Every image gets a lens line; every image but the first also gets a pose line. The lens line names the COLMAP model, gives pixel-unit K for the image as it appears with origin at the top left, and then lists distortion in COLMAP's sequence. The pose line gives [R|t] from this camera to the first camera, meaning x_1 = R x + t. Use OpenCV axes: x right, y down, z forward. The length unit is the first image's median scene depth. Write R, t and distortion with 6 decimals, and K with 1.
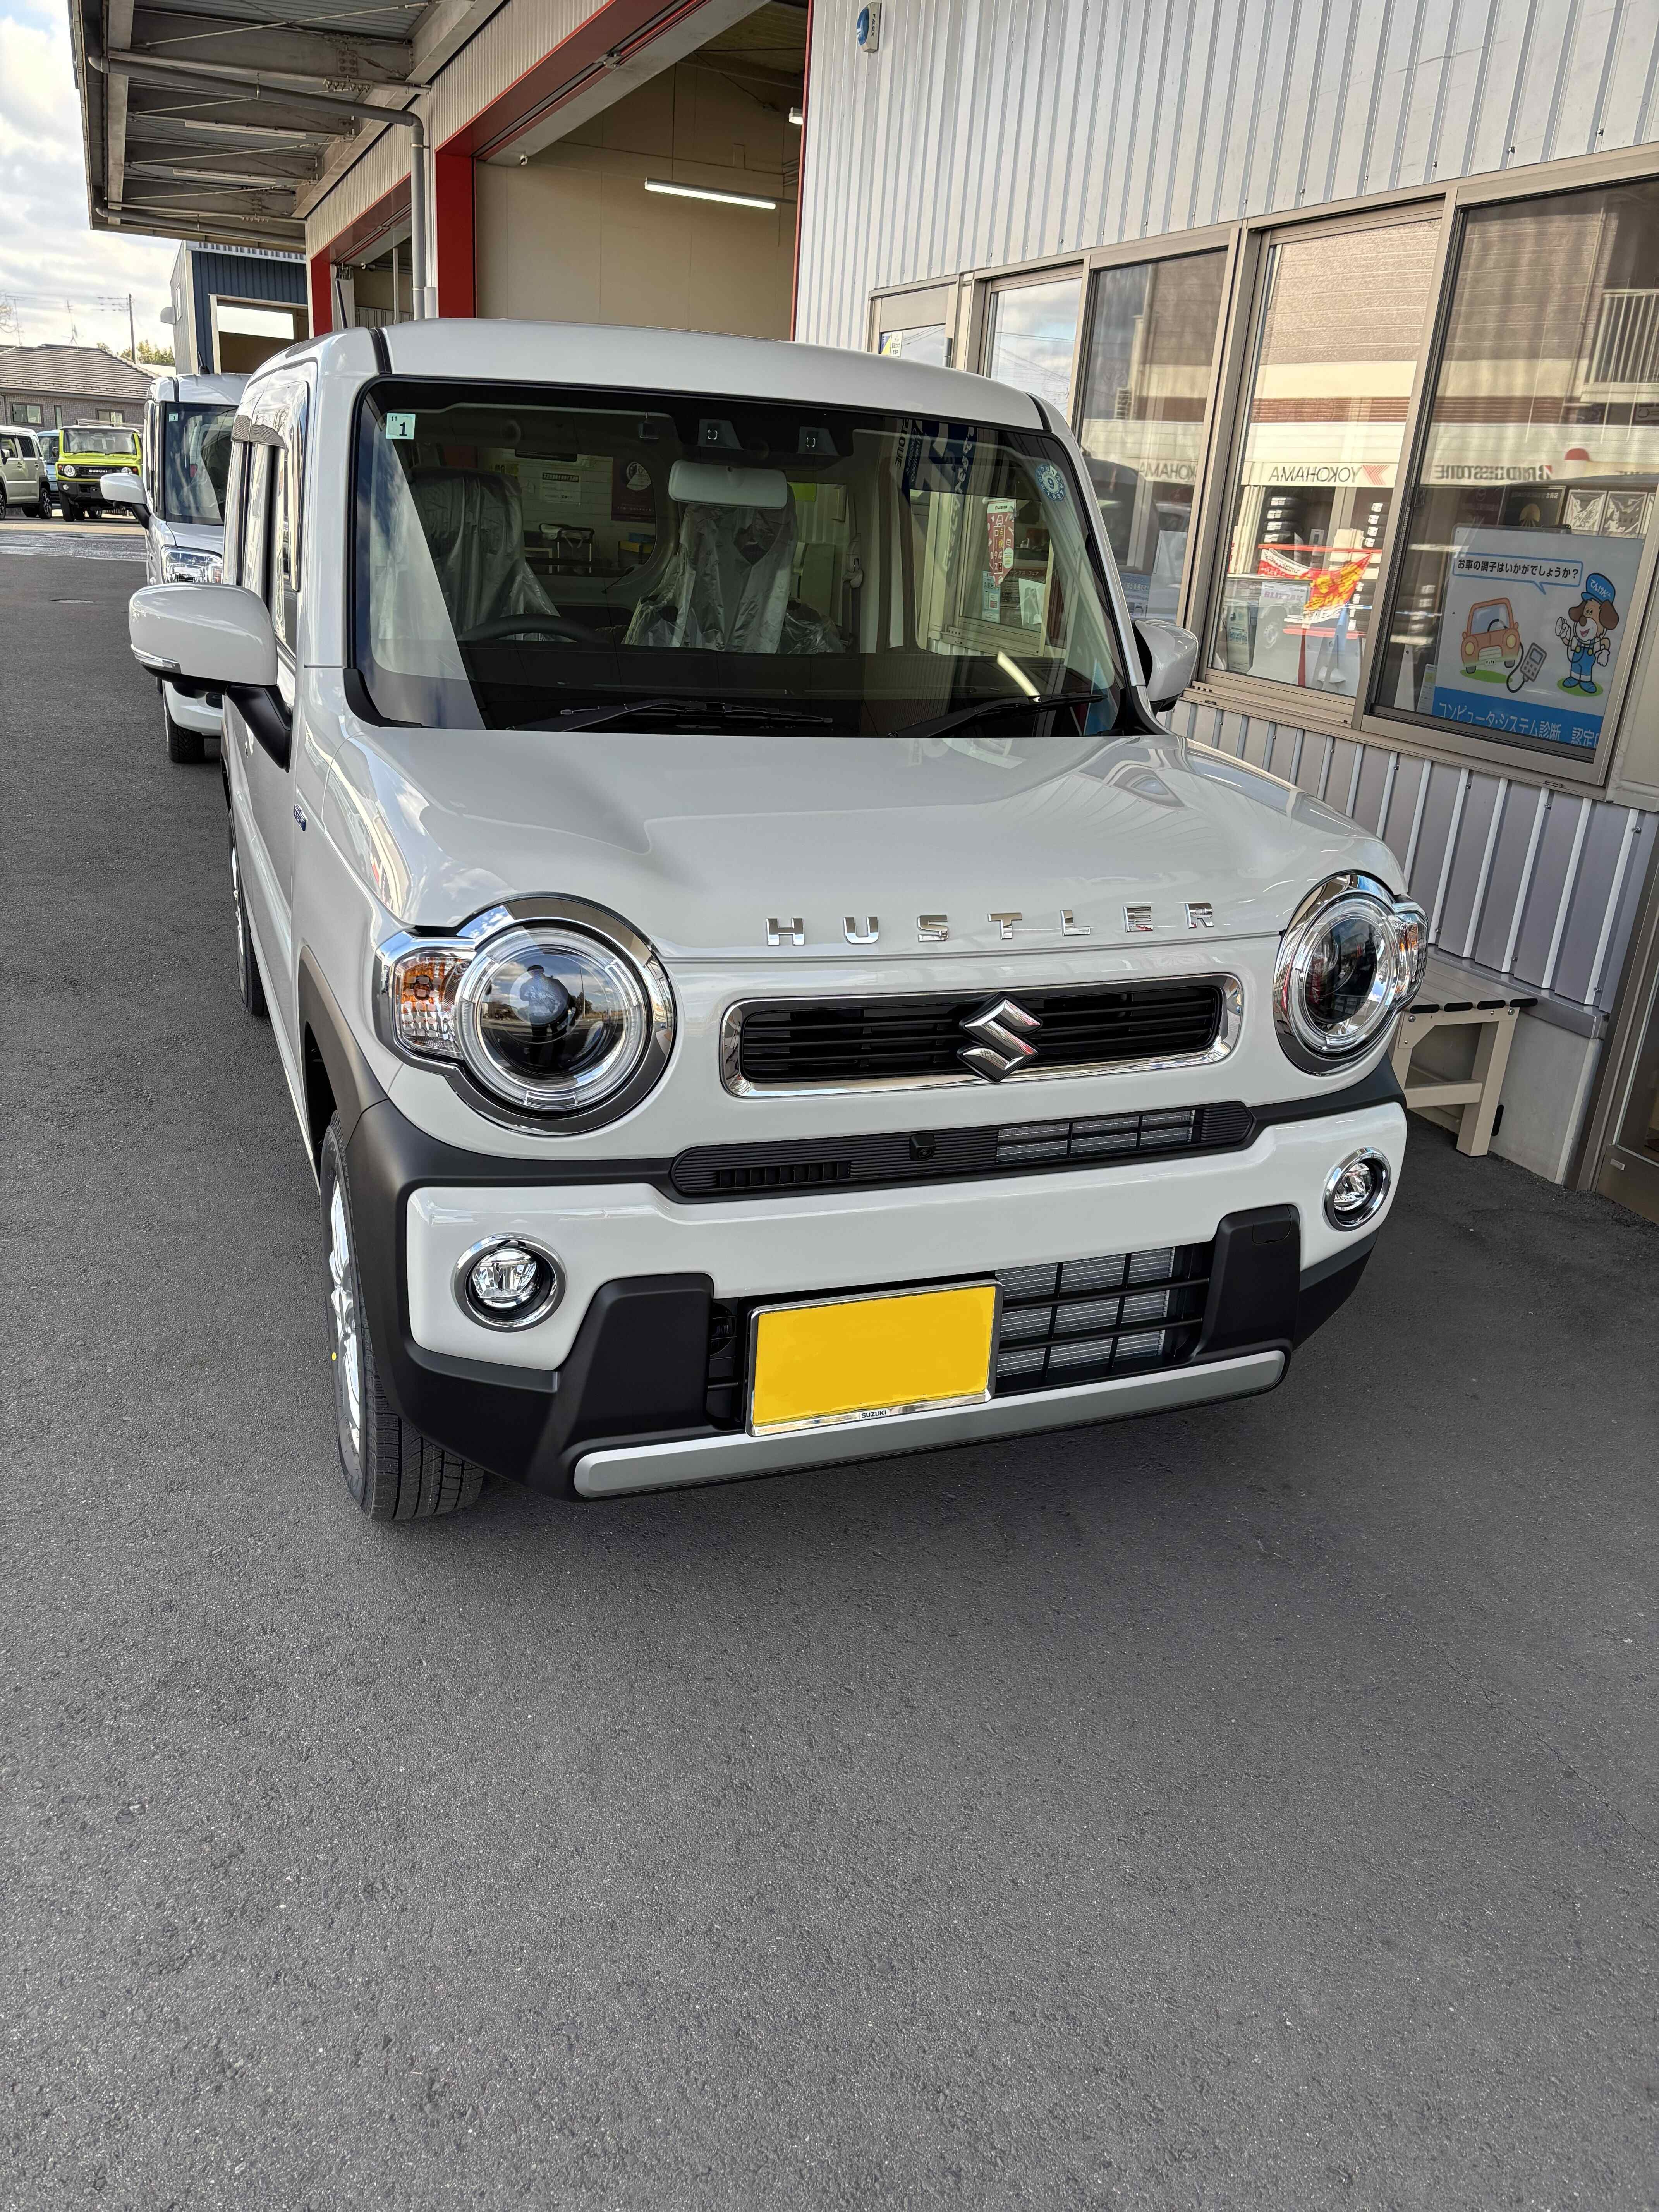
lens RADIAL K [[1661.9, 0, 836.1], [0, 1661.9, 1121.3], [0, 0, 1]] dist [0.073383, -0.086986]
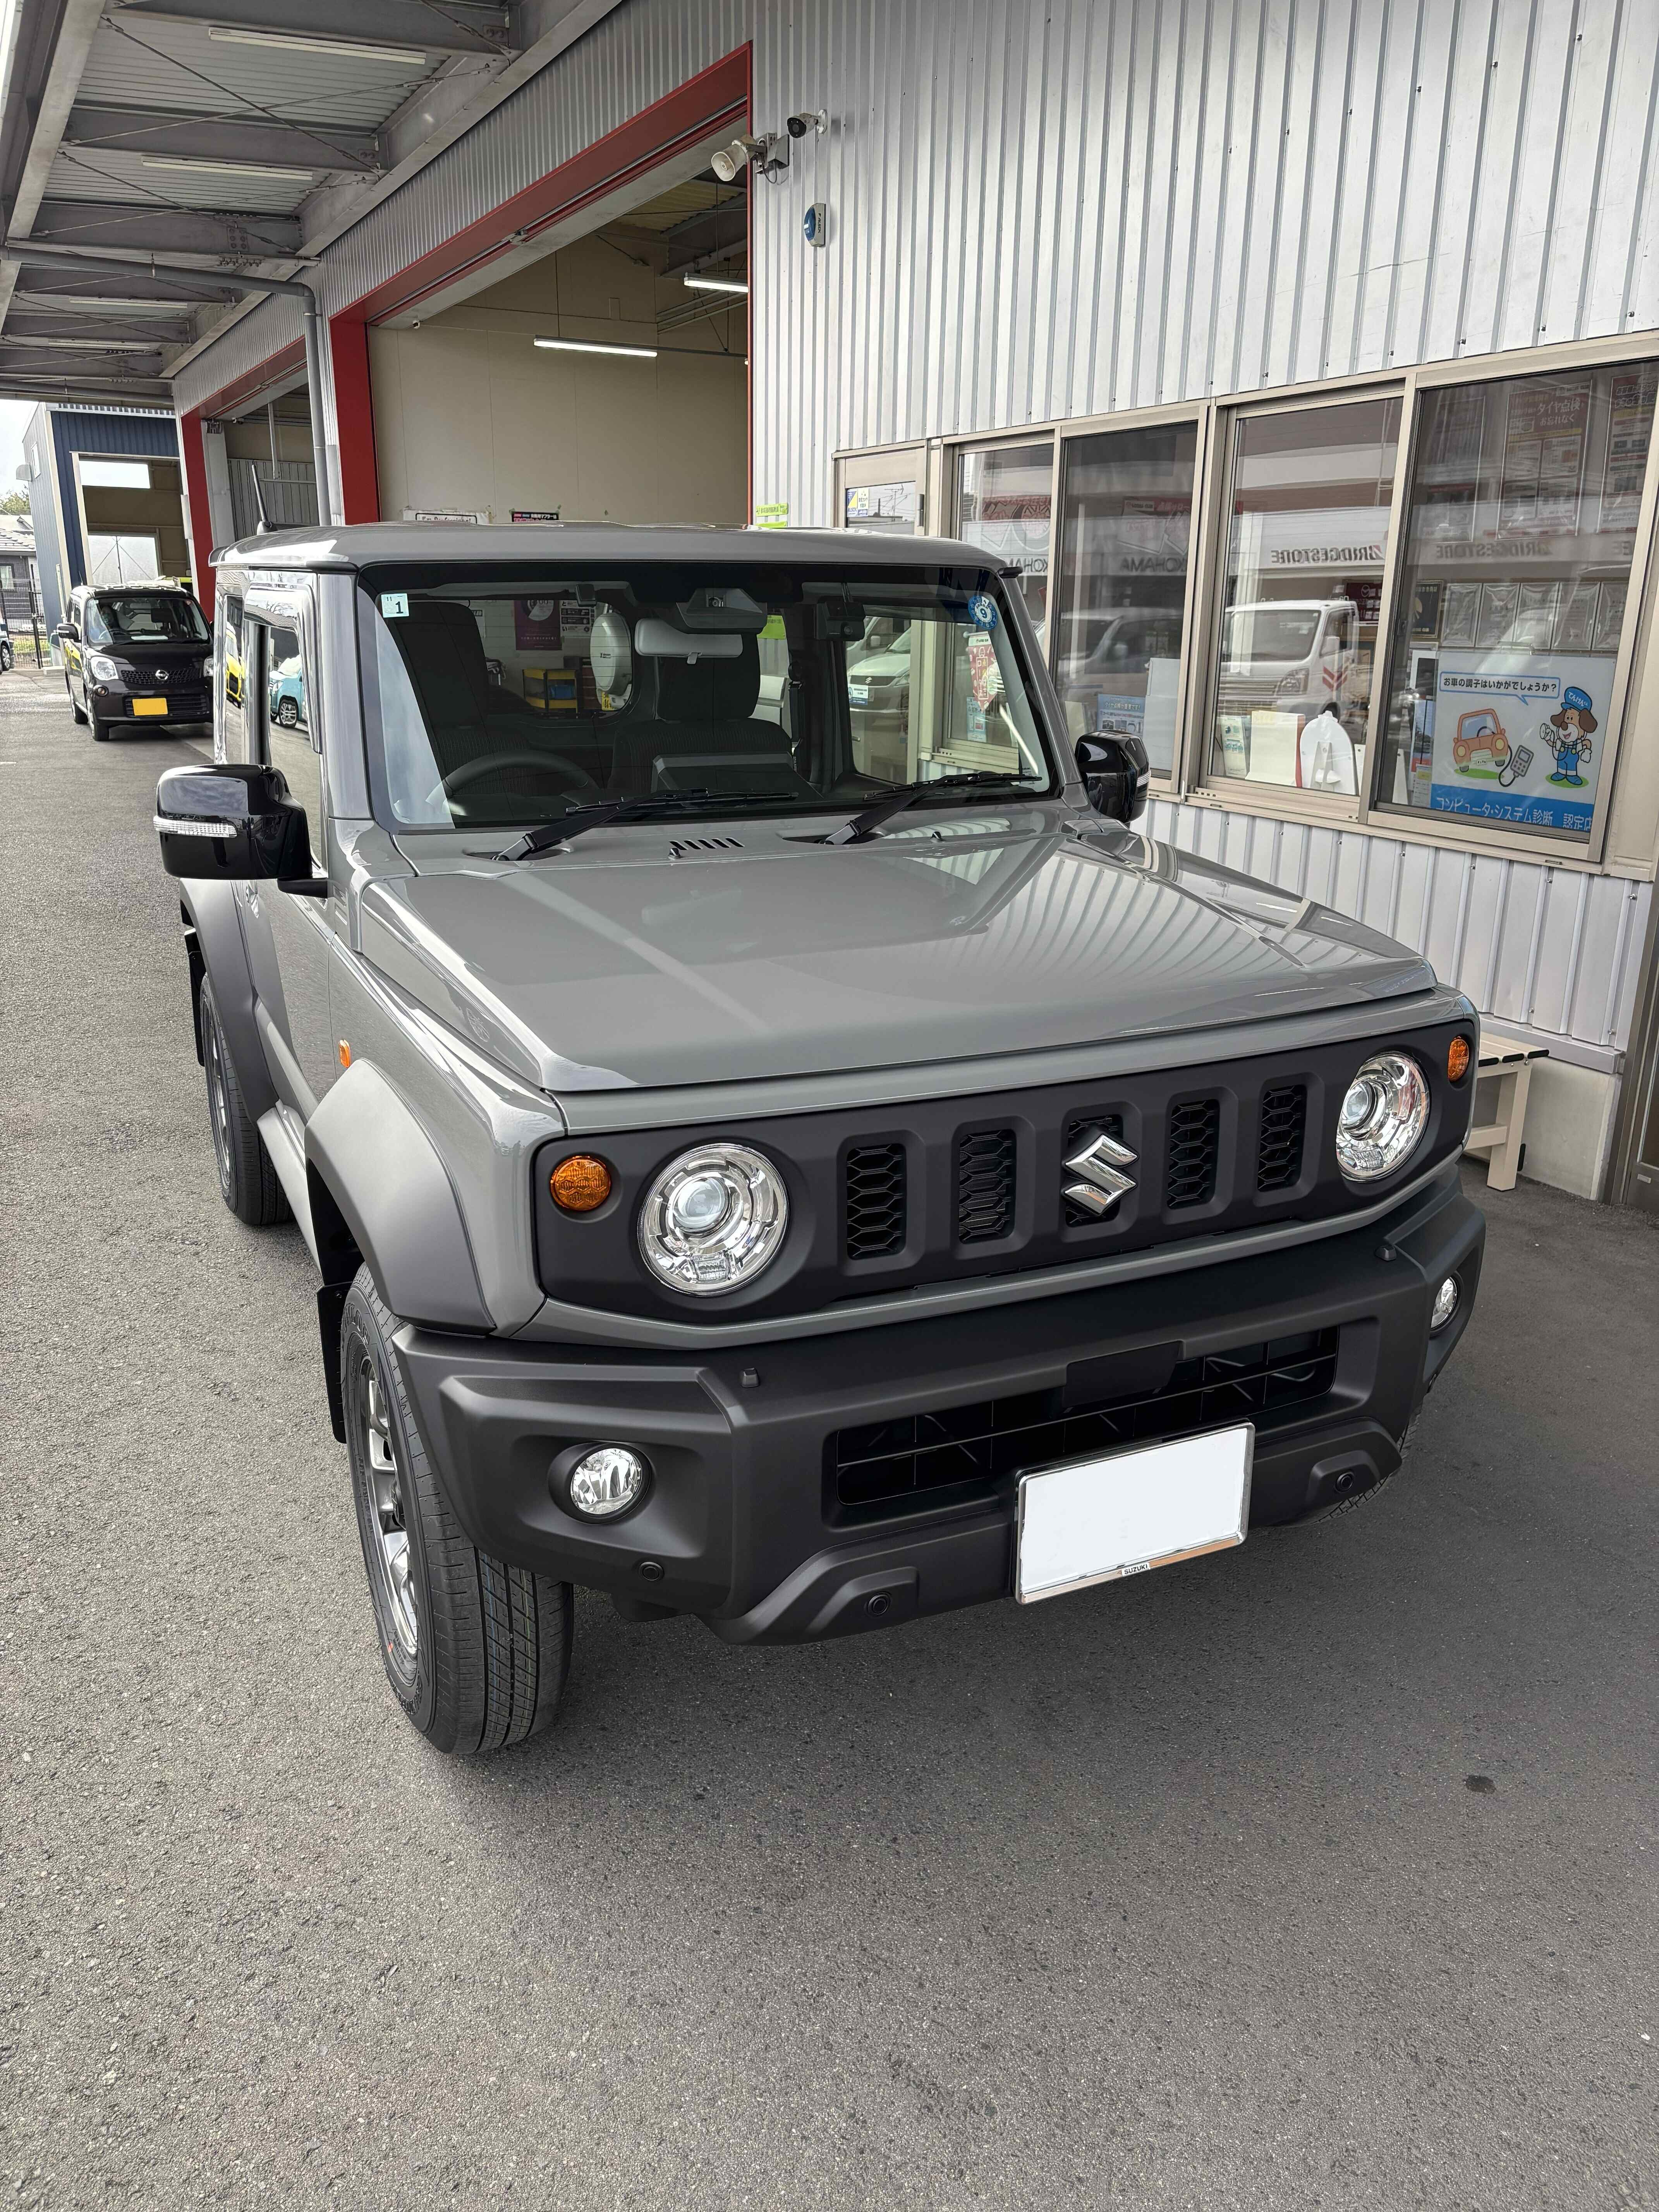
lens RADIAL K [[1664.7, 0, 825.0], [0, 1664.7, 1108.2], [0, 0, 1]] dist [0.041465, -0.028023]
pose [[0.994245, -0.082527, 0.068305, -0.153307], [0.086385, 0.994709, -0.055596, -0.006678], [-0.063355, 0.061177, 0.996114, -0.112174]]
